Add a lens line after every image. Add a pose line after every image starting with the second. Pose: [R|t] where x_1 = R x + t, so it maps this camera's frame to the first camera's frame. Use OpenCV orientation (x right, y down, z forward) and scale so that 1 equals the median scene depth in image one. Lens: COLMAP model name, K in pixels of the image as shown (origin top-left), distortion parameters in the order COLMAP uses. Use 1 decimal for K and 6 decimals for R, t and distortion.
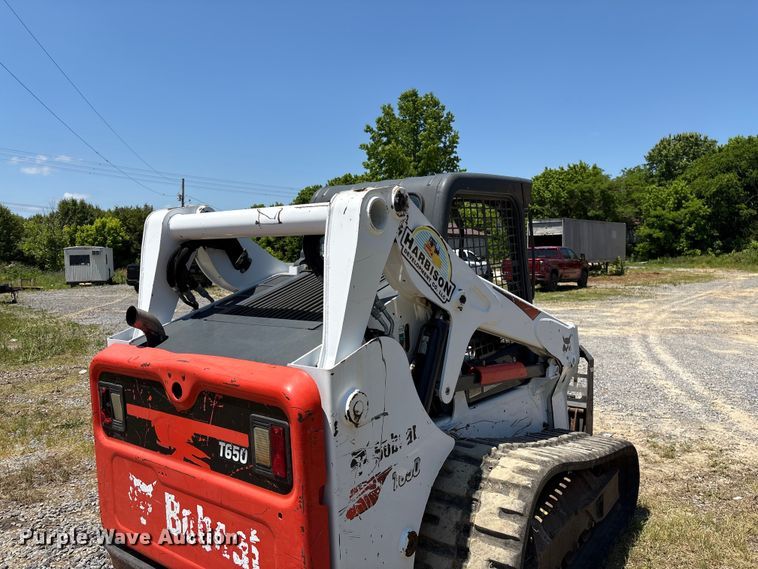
lens RADIAL K [[574.0, 0, 377.5], [0, 574.0, 280.8], [0, 0, 1]] dist [0.049676, -0.055767]
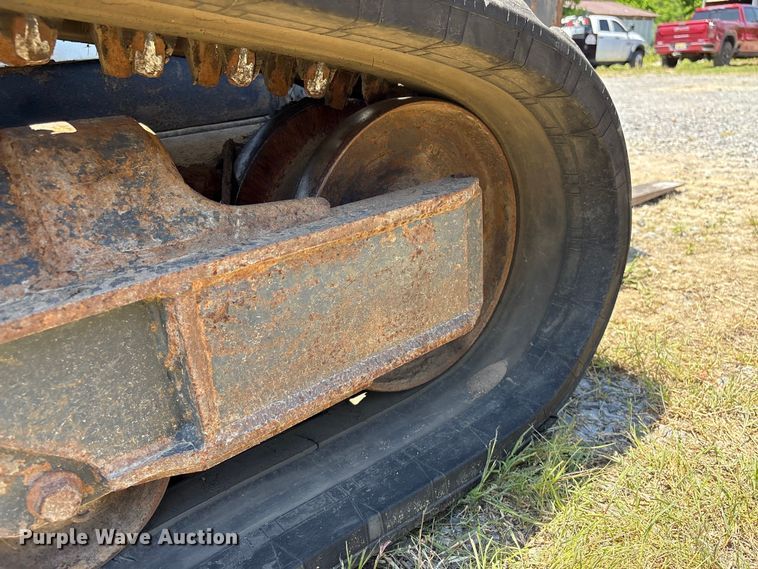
lens RADIAL K [[583.2, 0, 377.7], [0, 583.2, 290.2], [0, 0, 1]] dist [0.060708, -0.081992]
pose [[0.972340, 0.048202, -0.228541, 0.666831], [0.026551, 0.949320, 0.313187, 0.458435], [0.232055, -0.310592, 0.921783, 1.257997]]
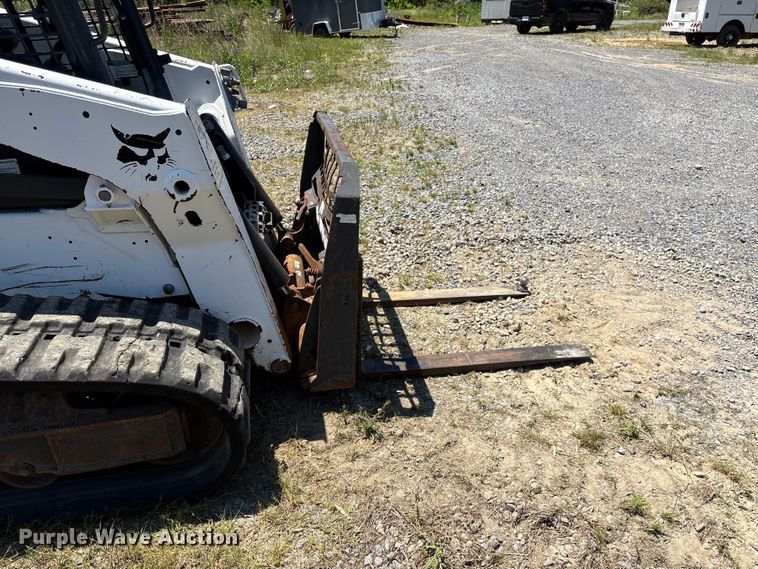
lens RADIAL K [[574.0, 0, 377.5], [0, 574.0, 280.8], [0, 0, 1]] dist [0.049676, -0.055767]
pose [[0.738334, 0.308164, -0.599915, 1.263934], [-0.038315, 0.907236, 0.418873, 0.004955], [0.673346, -0.286283, 0.681651, 1.255553]]
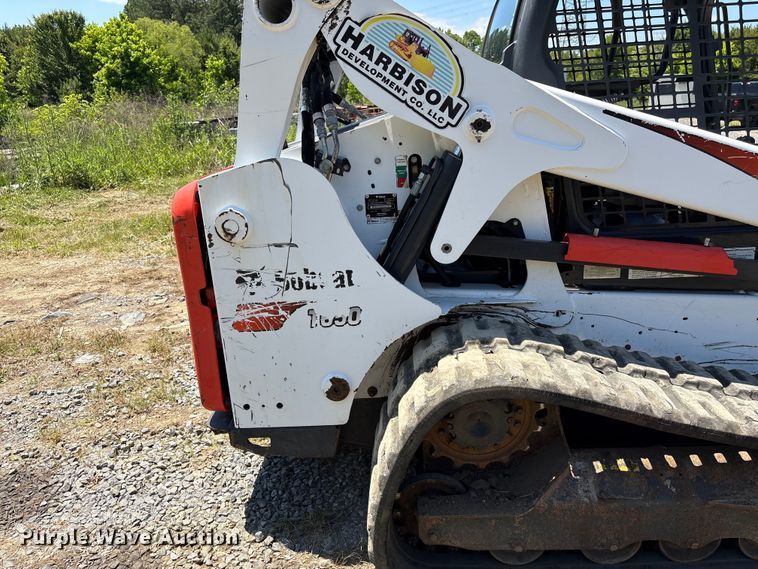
lens RADIAL K [[572.6, 0, 382.1], [0, 572.6, 281.8], [0, 0, 1]] dist [0.058394, -0.073833]
pose [[0.577280, 0.257898, -0.774750, 0.735602], [-0.032433, 0.955306, 0.293835, 0.013932], [0.815902, -0.144498, 0.559843, 0.539011]]
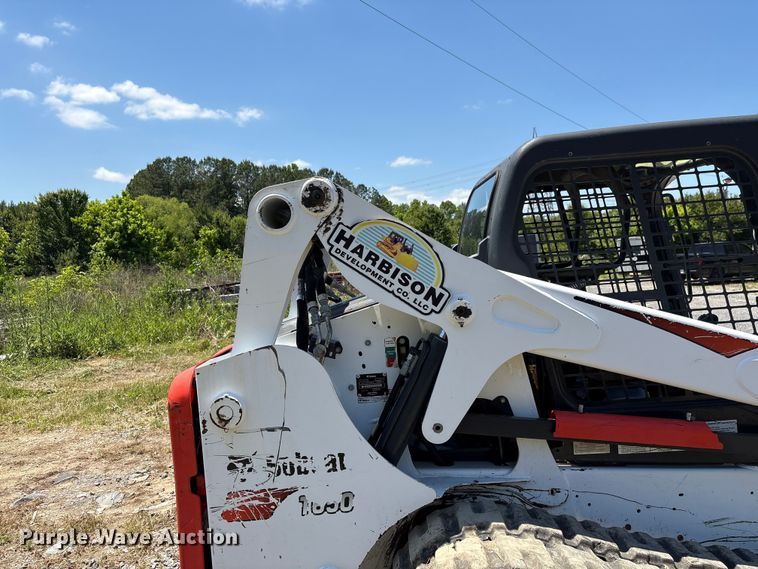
lens RADIAL K [[572.6, 0, 378.7], [0, 572.6, 283.4], [0, 0, 1]] dist [0.053437, -0.062259]
pose [[0.595222, 0.032110, -0.802919, 0.755093], [-0.014198, 0.999466, 0.029445, -0.028100], [0.803436, -0.006127, 0.595360, 0.515202]]
